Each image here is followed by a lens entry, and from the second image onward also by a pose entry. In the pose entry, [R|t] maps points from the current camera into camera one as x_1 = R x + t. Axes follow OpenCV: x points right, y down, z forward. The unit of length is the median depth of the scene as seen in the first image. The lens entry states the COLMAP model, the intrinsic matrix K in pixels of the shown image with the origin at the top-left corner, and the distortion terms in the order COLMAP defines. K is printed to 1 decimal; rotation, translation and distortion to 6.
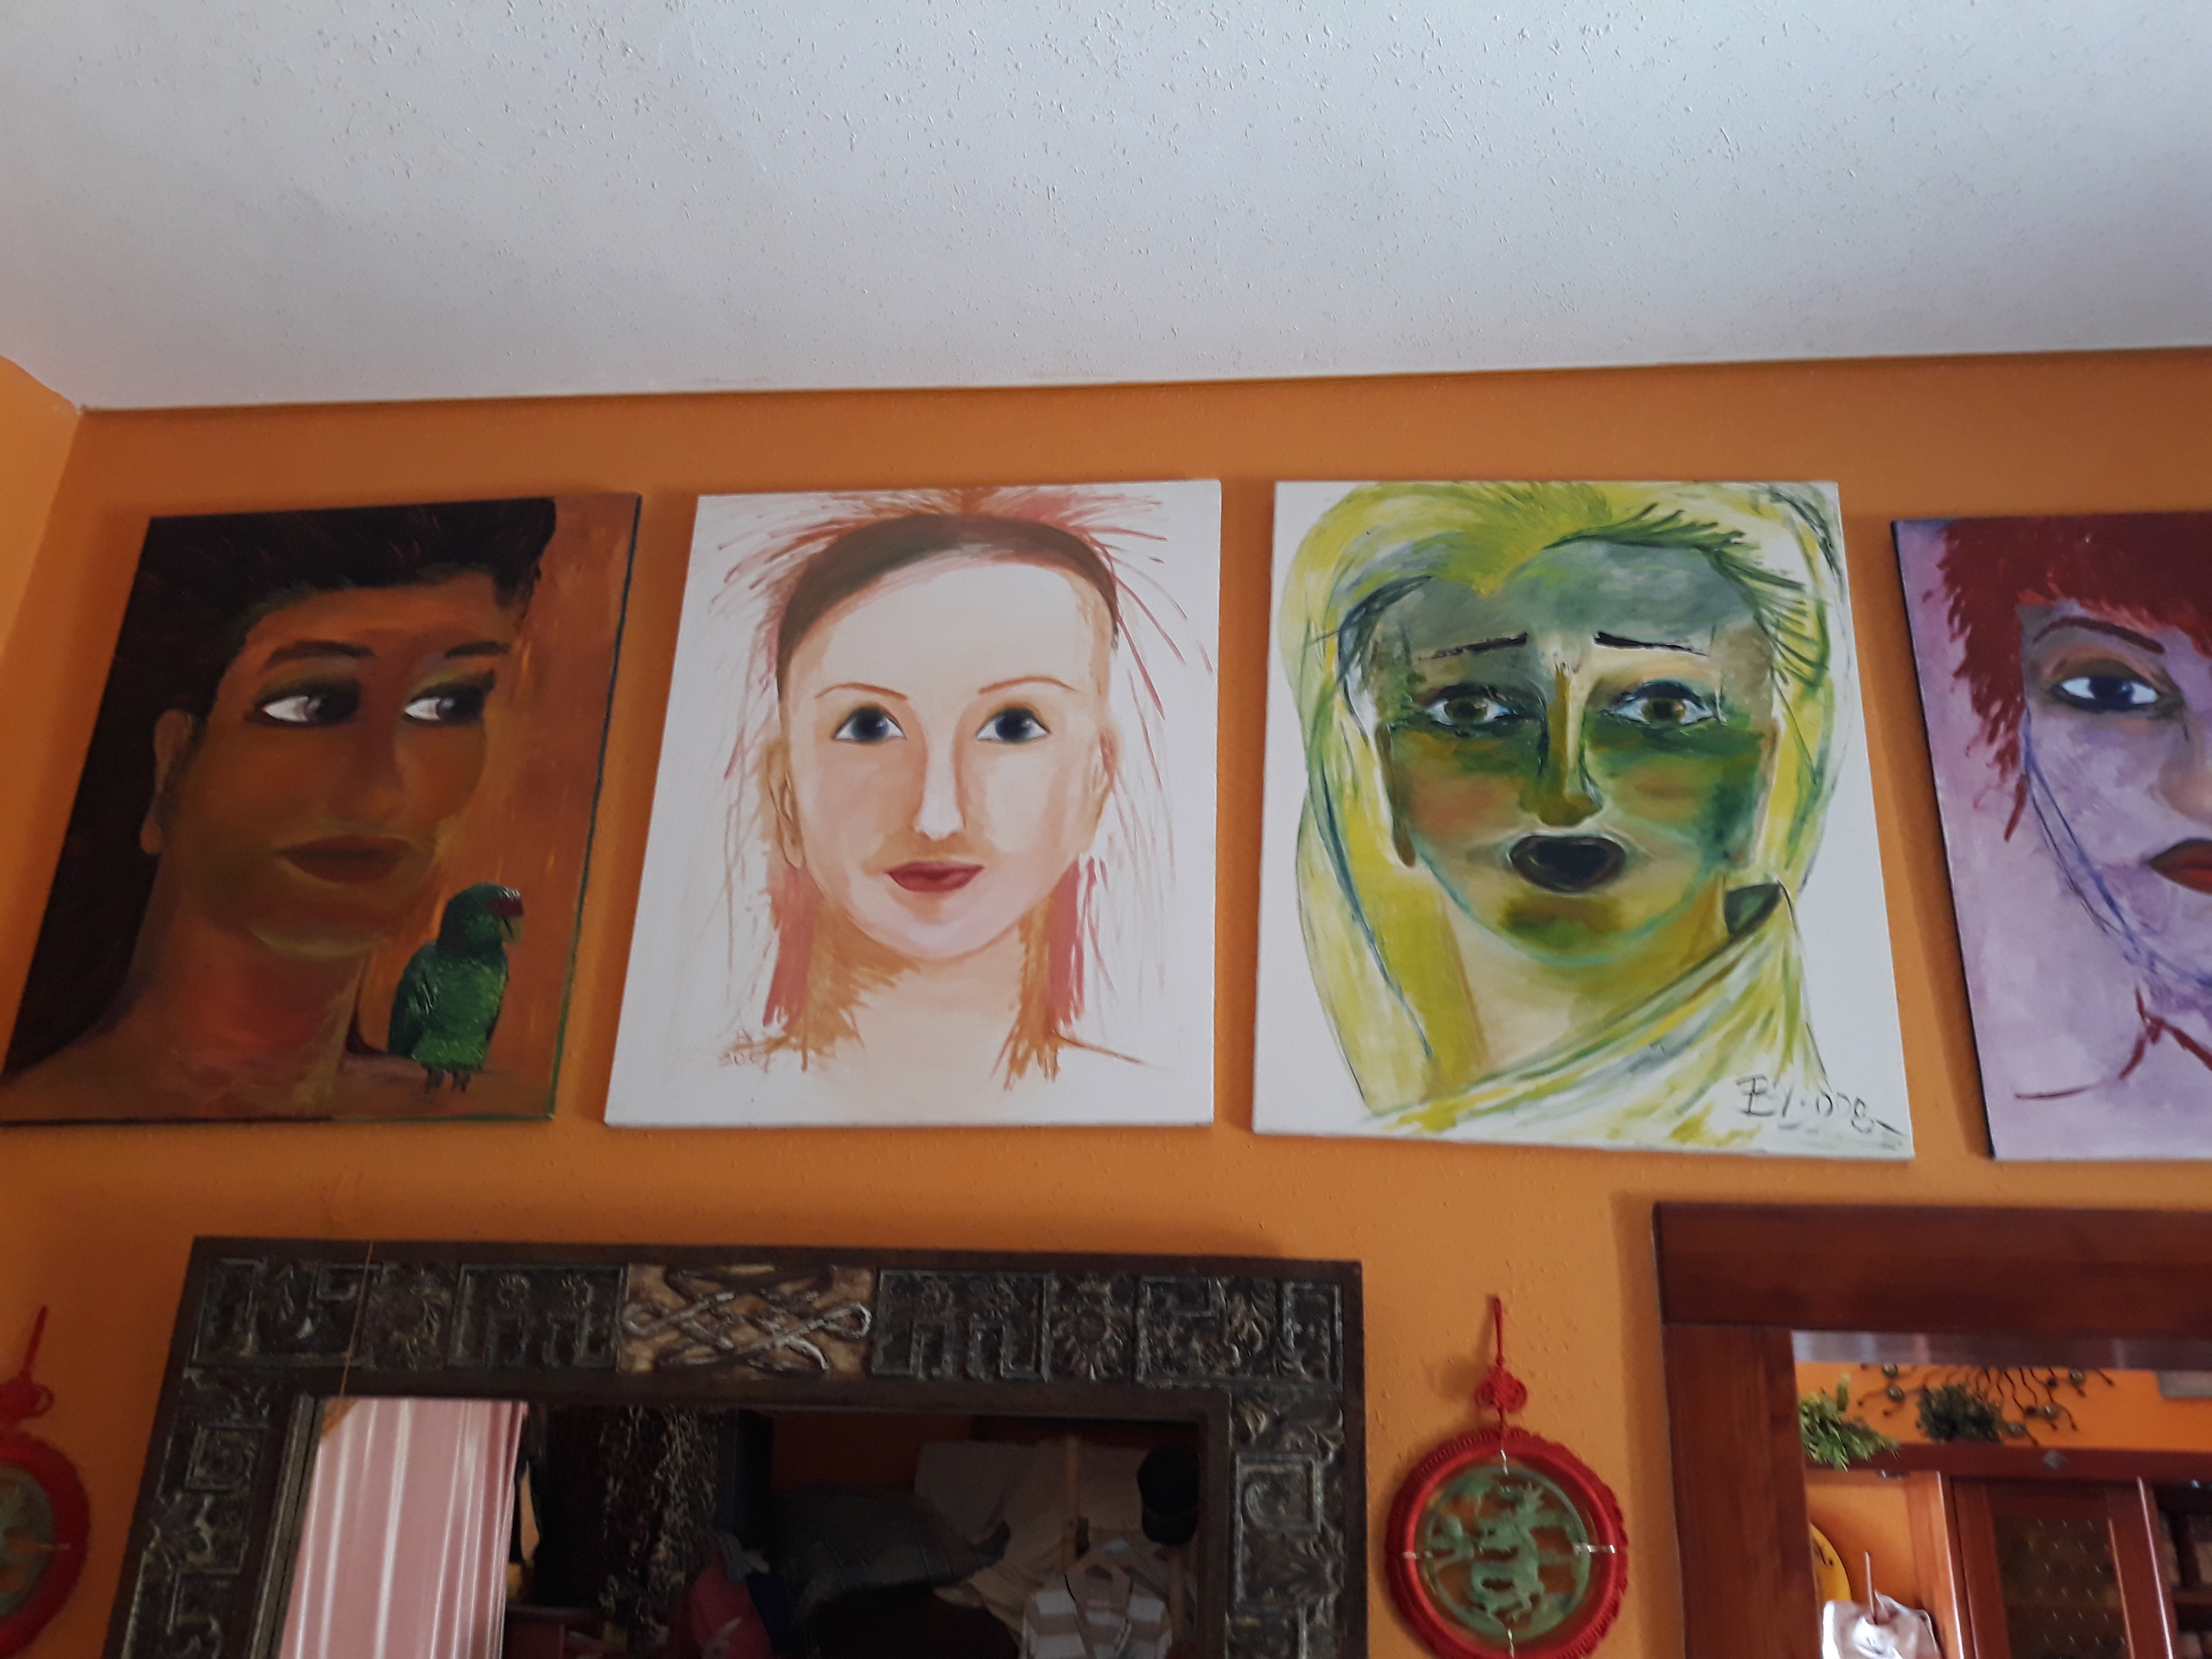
lens RADIAL K [[1829.0, 0, 1106.0], [0, 1829.0, 829.5], [0, 0, 1]] dist [-0.007010, 0.015759]
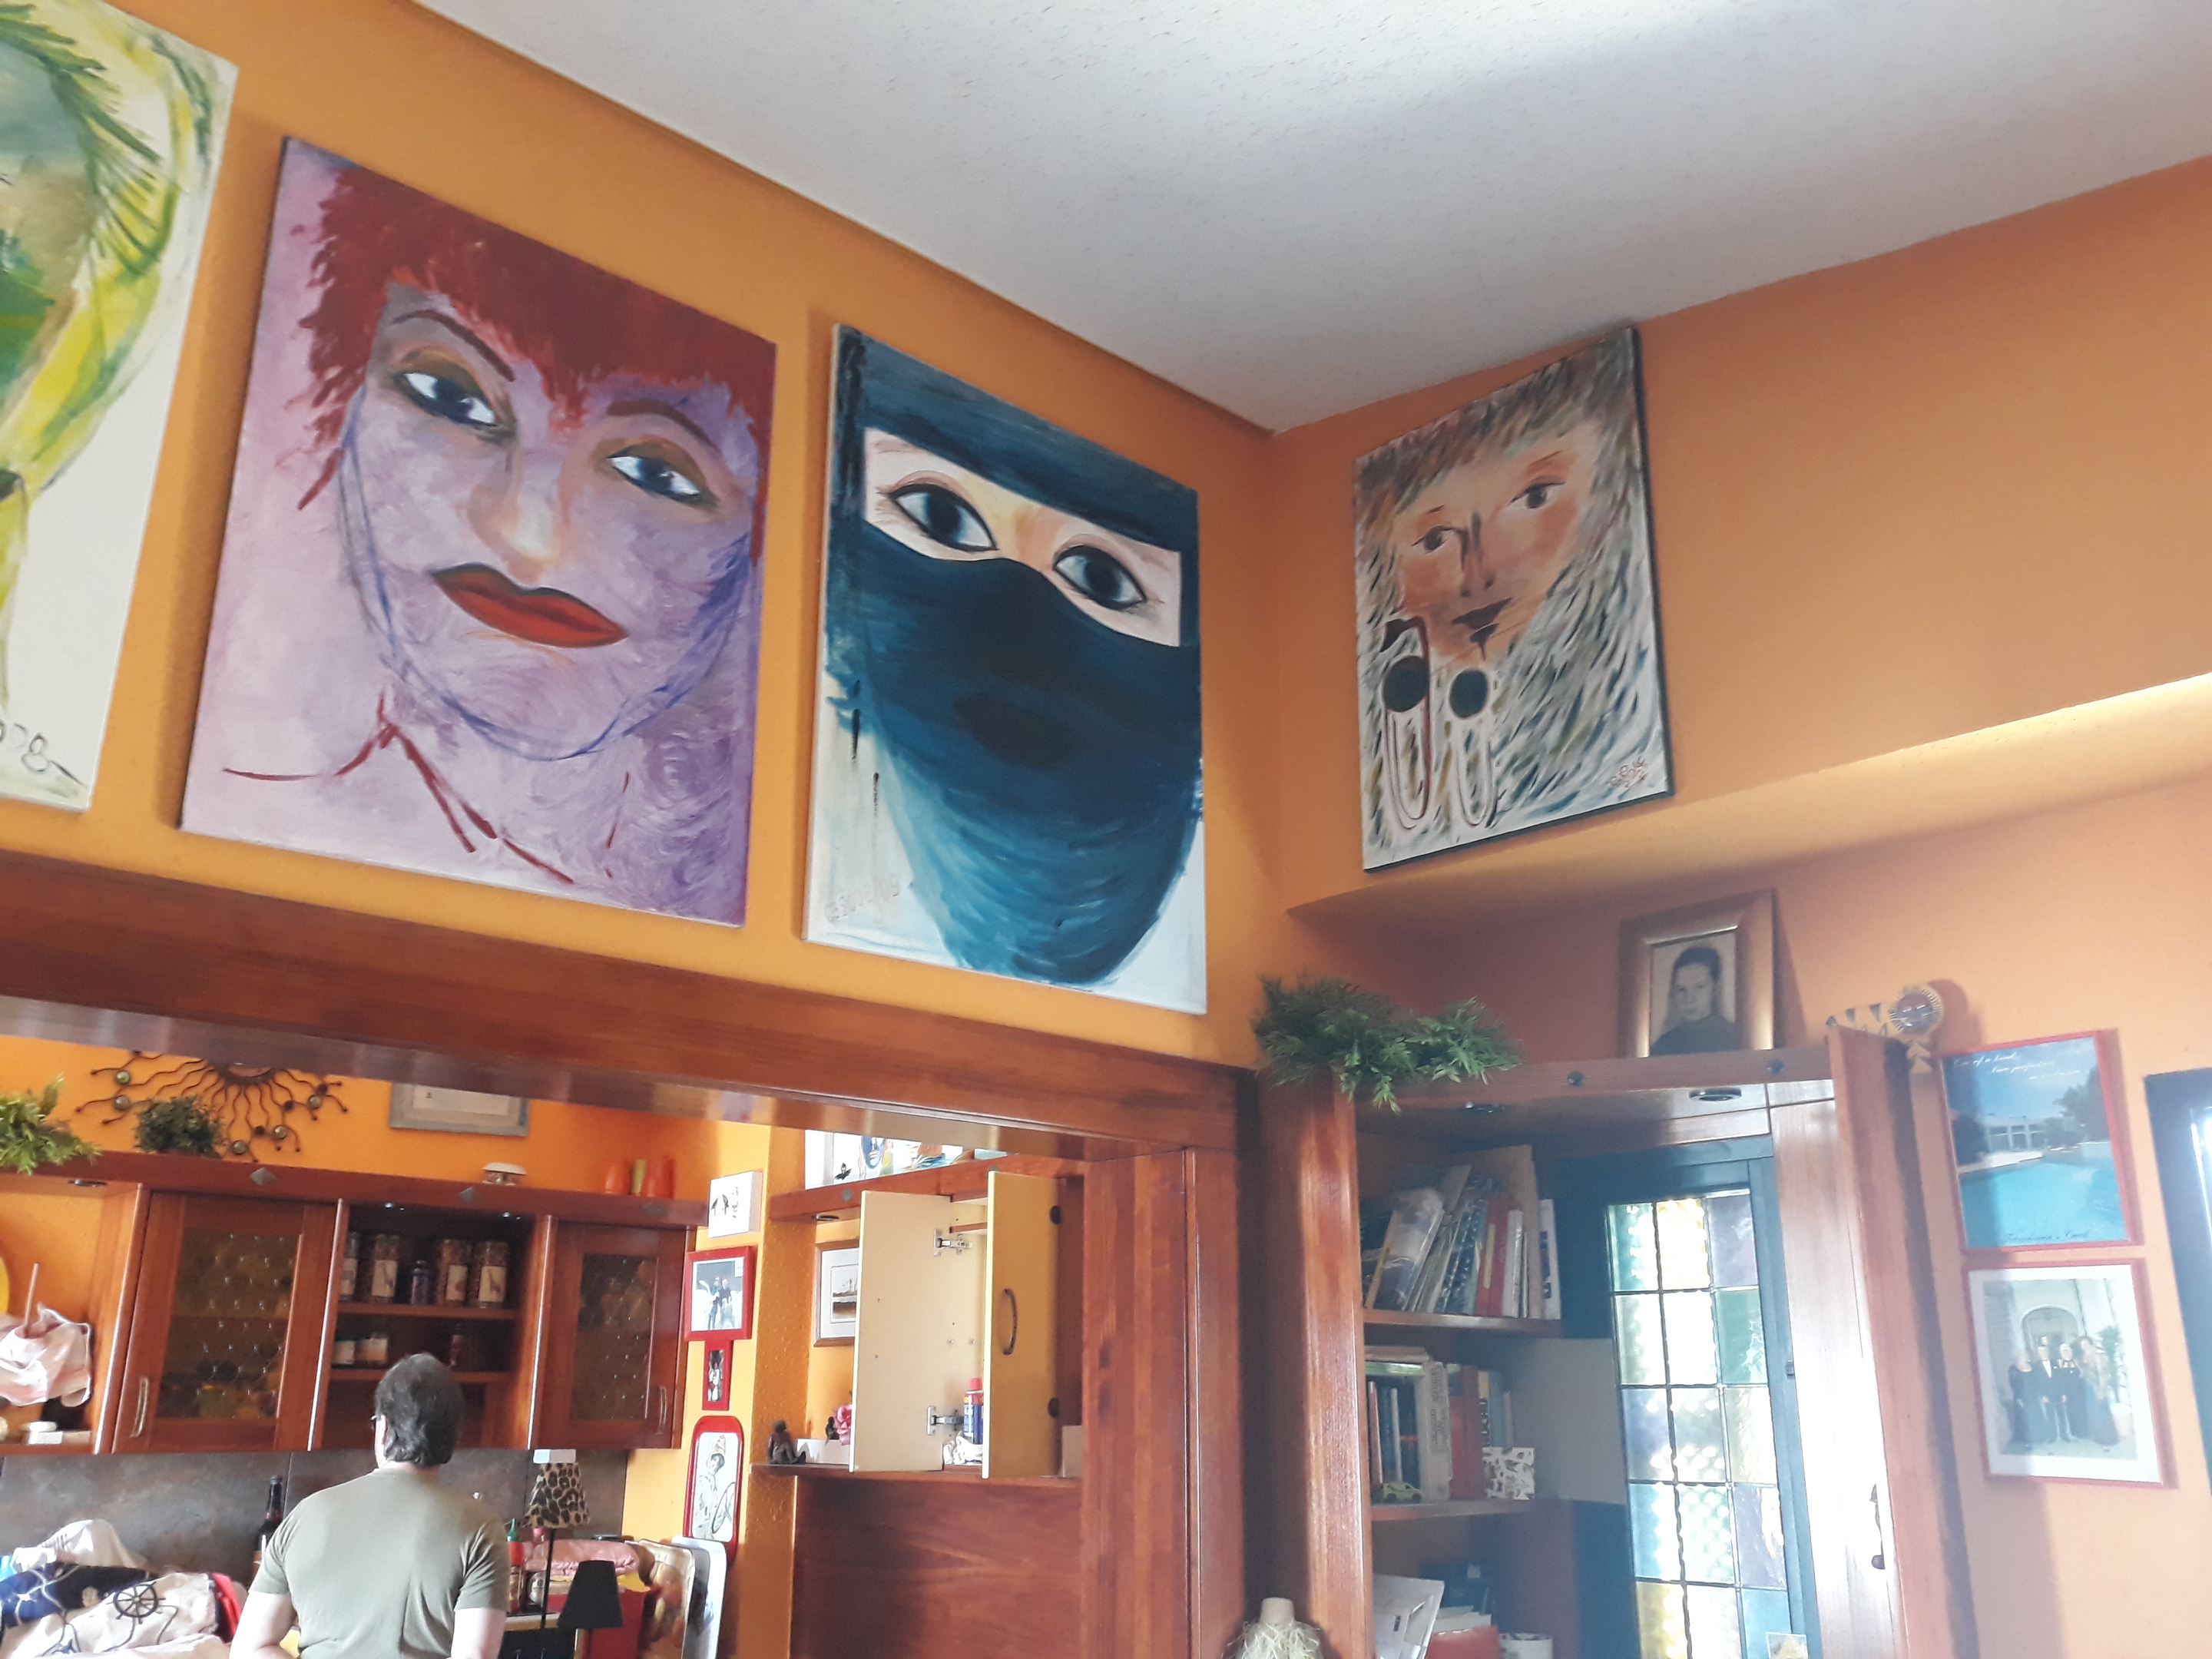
lens RADIAL K [[1829.0, 0, 1106.0], [0, 1829.0, 829.5], [0, 0, 1]] dist [-0.007010, 0.015759]
pose [[0.681338, 0.190506, 0.706743, 0.140539], [-0.277717, 0.960623, 0.008794, 0.039134], [-0.677238, -0.202267, 0.707415, 0.028096]]
